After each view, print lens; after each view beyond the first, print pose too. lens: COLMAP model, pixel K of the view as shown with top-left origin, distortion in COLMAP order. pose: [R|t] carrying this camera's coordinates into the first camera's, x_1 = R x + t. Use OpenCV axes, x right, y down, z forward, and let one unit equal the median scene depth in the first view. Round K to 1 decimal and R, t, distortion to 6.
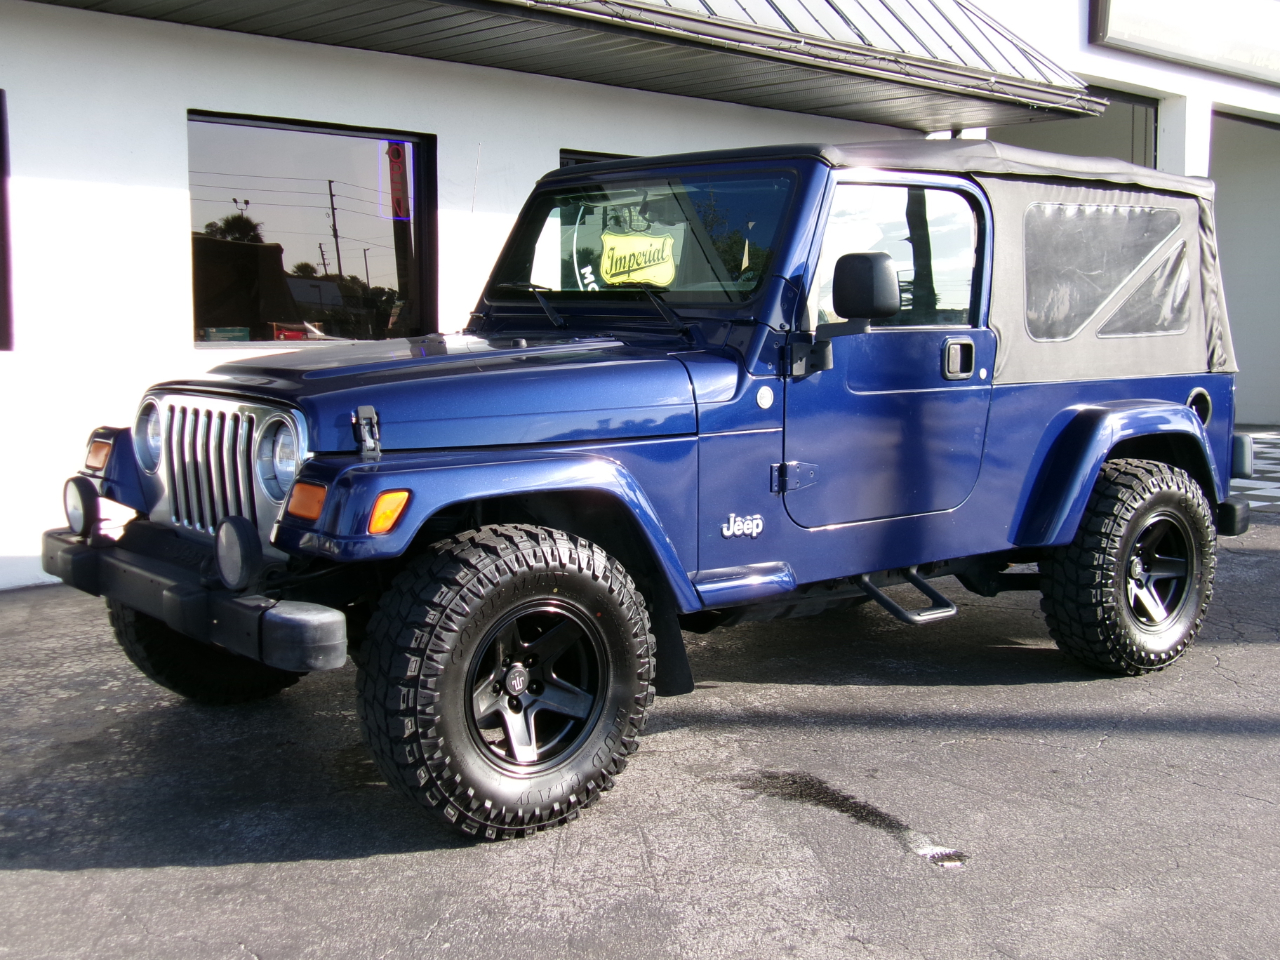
lens RADIAL K [[1560.7, 0, 644.1], [0, 1560.7, 483.0], [0, 0, 1]] dist [-0.008925, 0.000000]
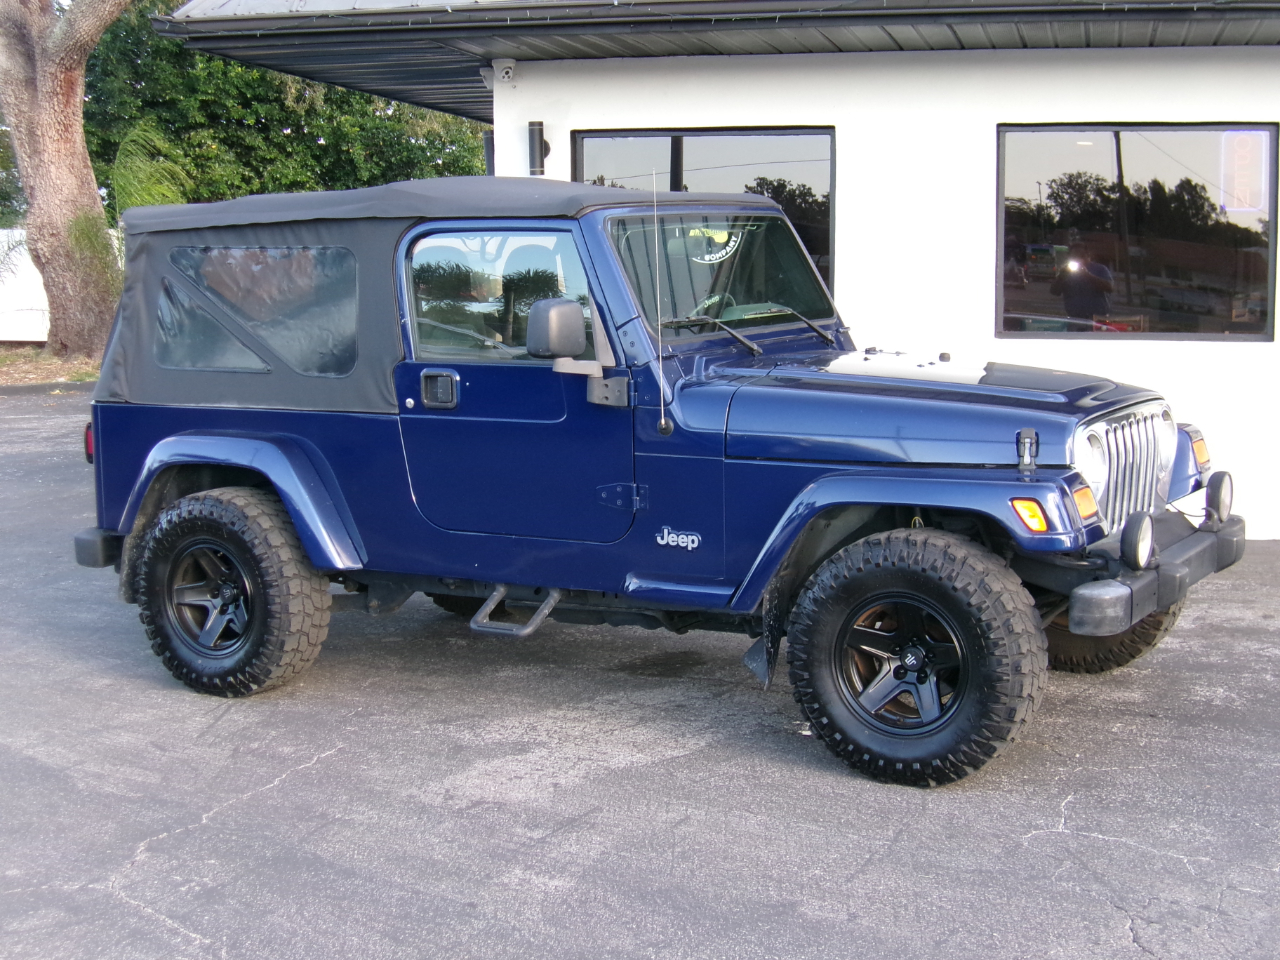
lens RADIAL K [[1965.5, 0, 627.7], [0, 1965.5, 501.2], [0, 0, 1]] dist [-0.118783, 0.000000]
pose [[0.551480, 0.094814, -0.828783, 1.198005], [-0.076463, 0.995083, 0.062959, -0.064731], [0.830677, 0.028651, 0.556017, 0.024860]]
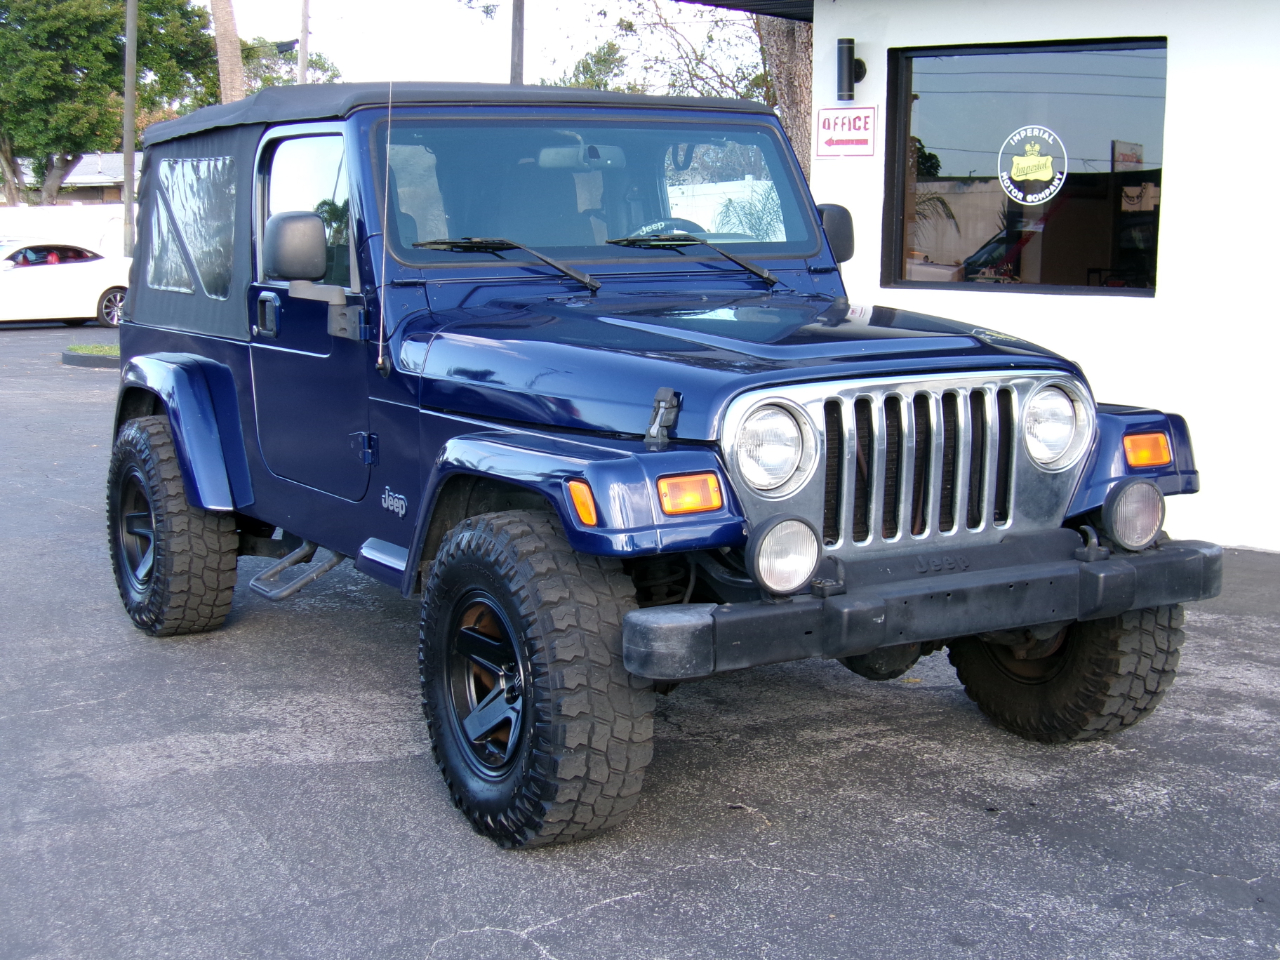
lens RADIAL K [[1965.5, 0, 641.0], [0, 1965.5, 488.7], [0, 0, 1]] dist [-0.118783, 0.000000]
pose [[0.085585, 0.129976, -0.987816, 1.216640], [-0.116121, 0.985999, 0.119677, -0.116109], [0.989541, 0.104463, 0.099479, 0.858314]]
